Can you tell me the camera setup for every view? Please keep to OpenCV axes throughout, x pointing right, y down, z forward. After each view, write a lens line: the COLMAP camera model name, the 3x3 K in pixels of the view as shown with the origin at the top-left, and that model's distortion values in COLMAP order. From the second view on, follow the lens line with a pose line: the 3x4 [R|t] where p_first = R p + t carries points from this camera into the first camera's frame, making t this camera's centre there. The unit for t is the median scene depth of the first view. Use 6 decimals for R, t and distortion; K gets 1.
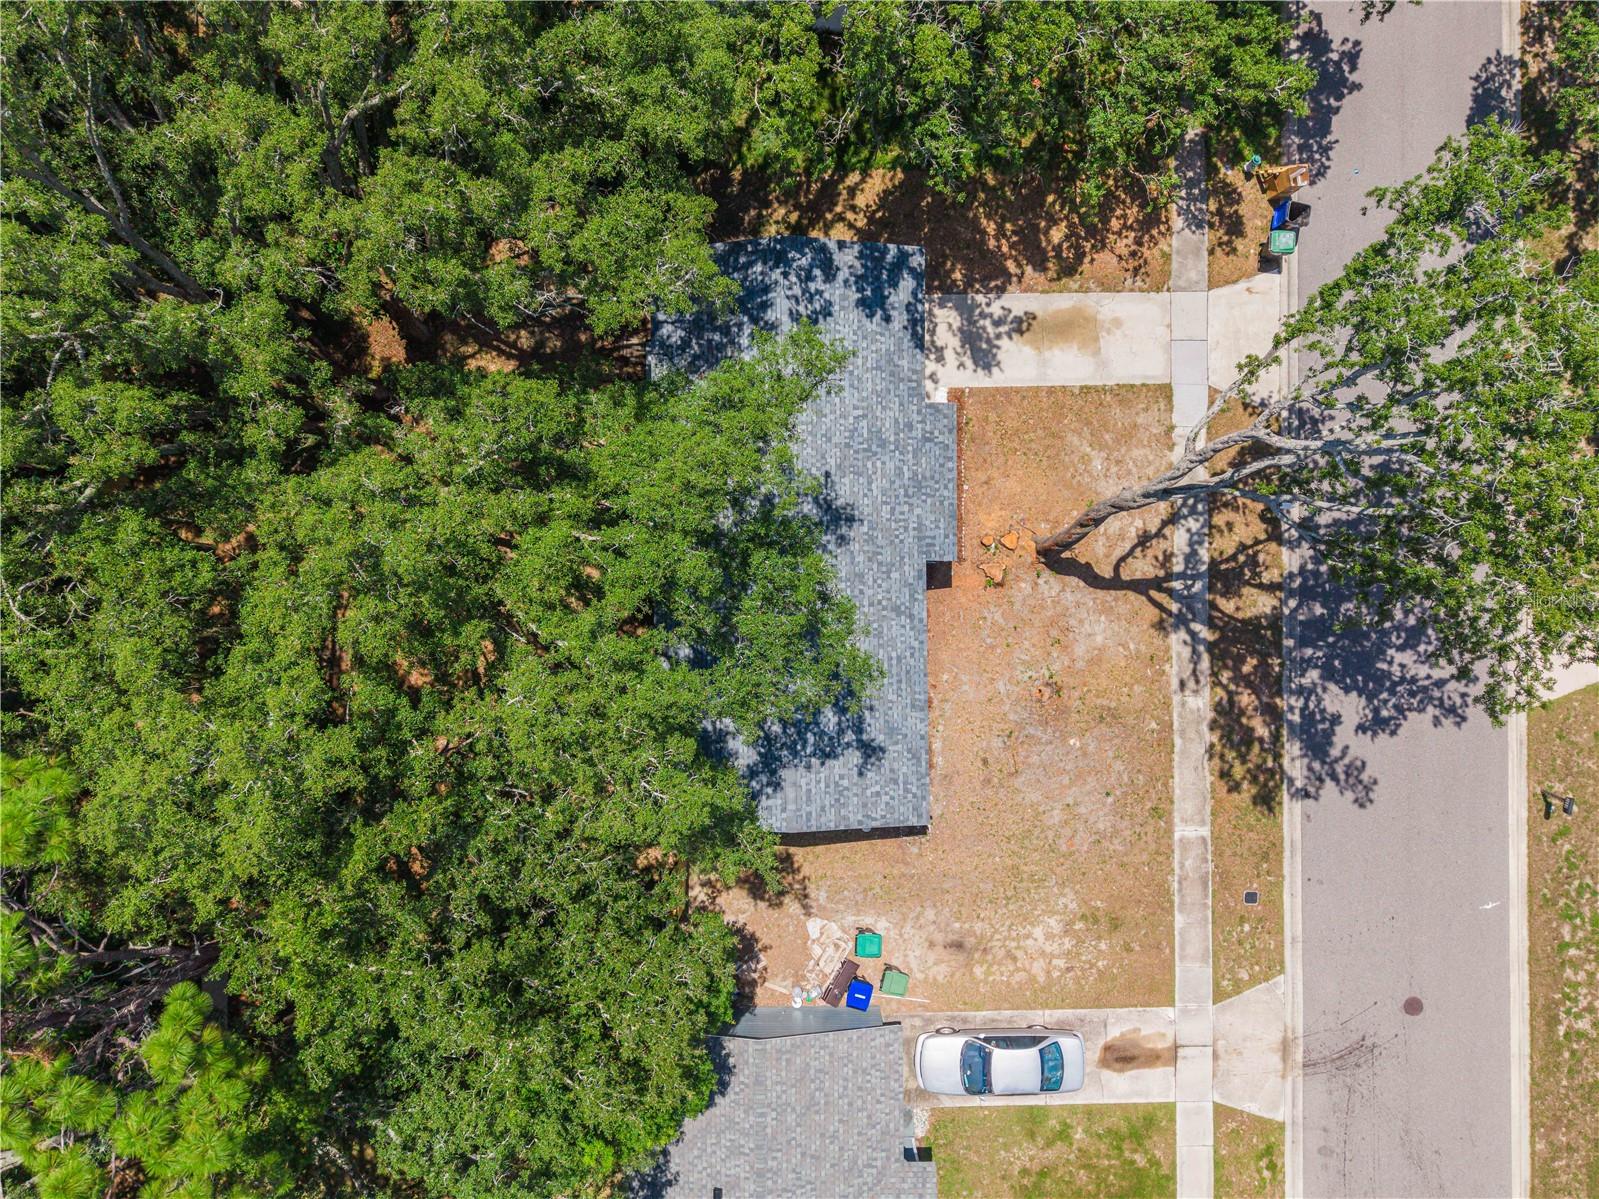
lens RADIAL K [[1069.1, 0, 799.5], [0, 1069.1, 599.5], [0, 0, 1]] dist [0.032004, -0.001715]
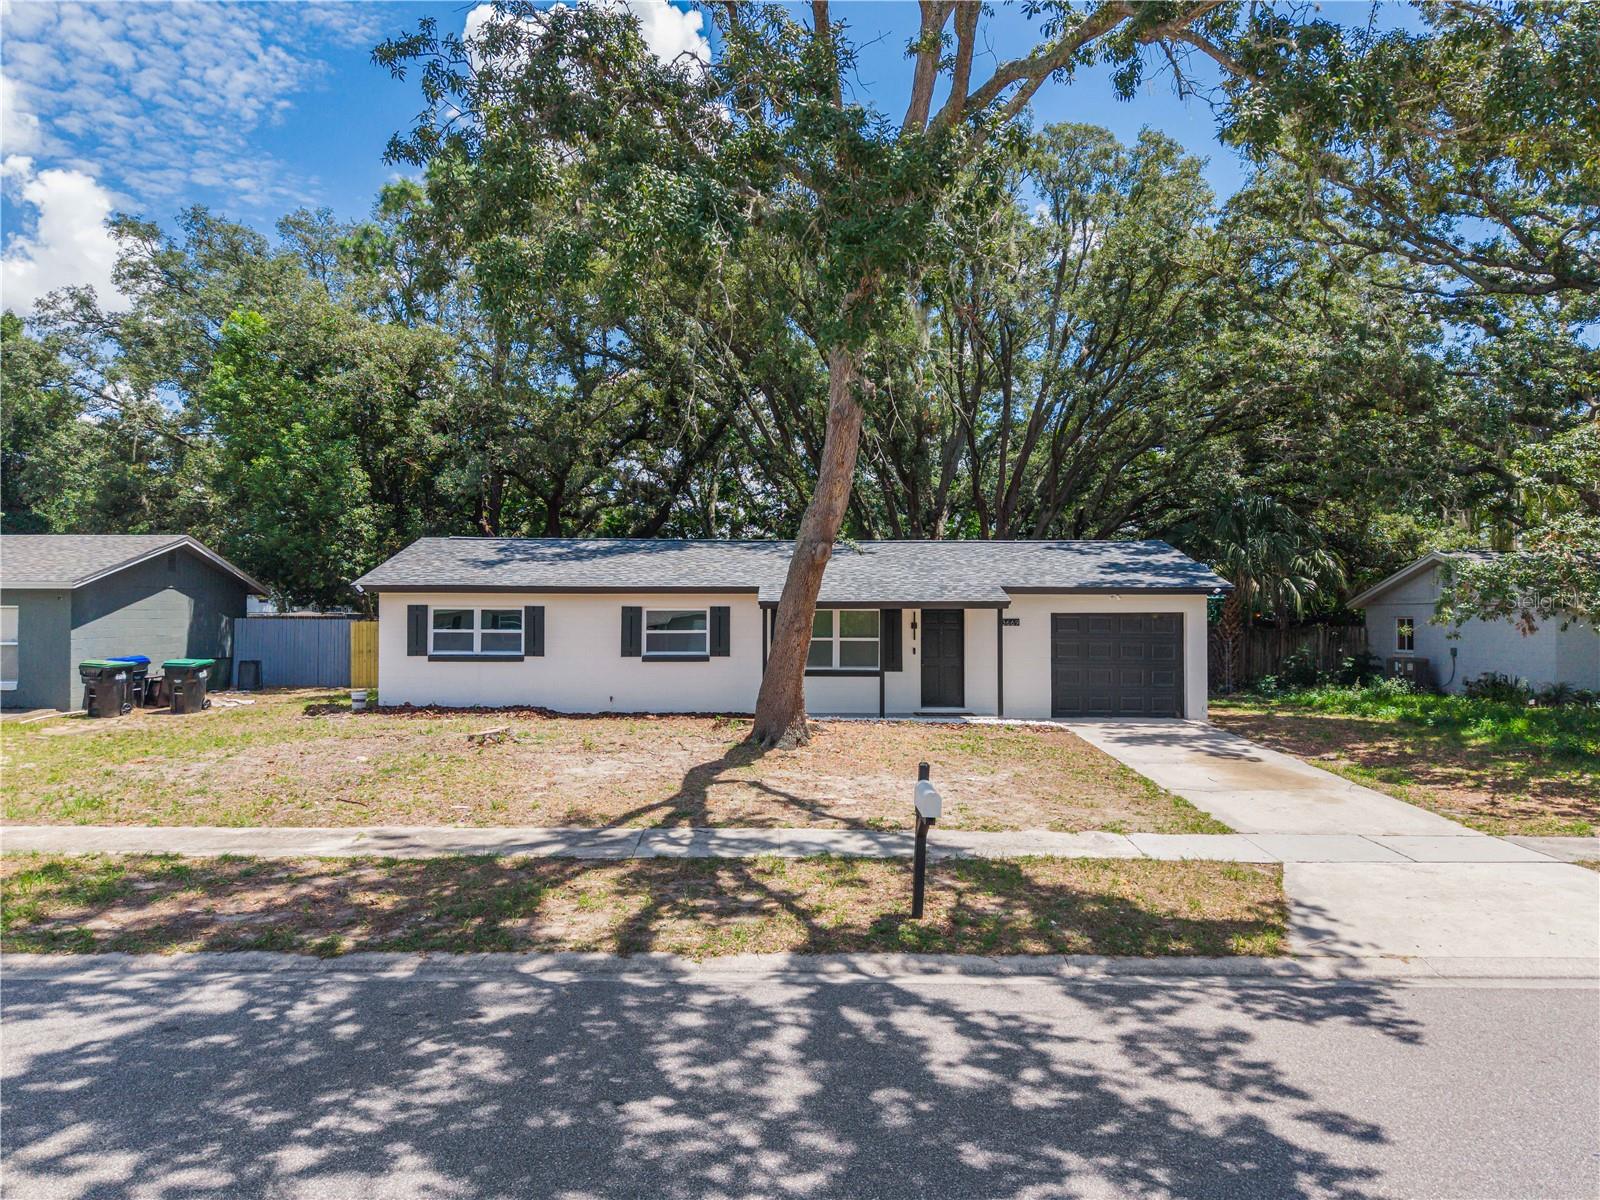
lens RADIAL K [[1069.8, 0, 800.0], [0, 1069.8, 600.0], [0, 0, 1]] dist [0.032004, -0.001715]
pose [[0.009788, 0.009709, -0.999905, 0.706176], [-0.999792, 0.018005, -0.009612, -0.051219], [0.017910, 0.999791, 0.009884, 0.917729]]
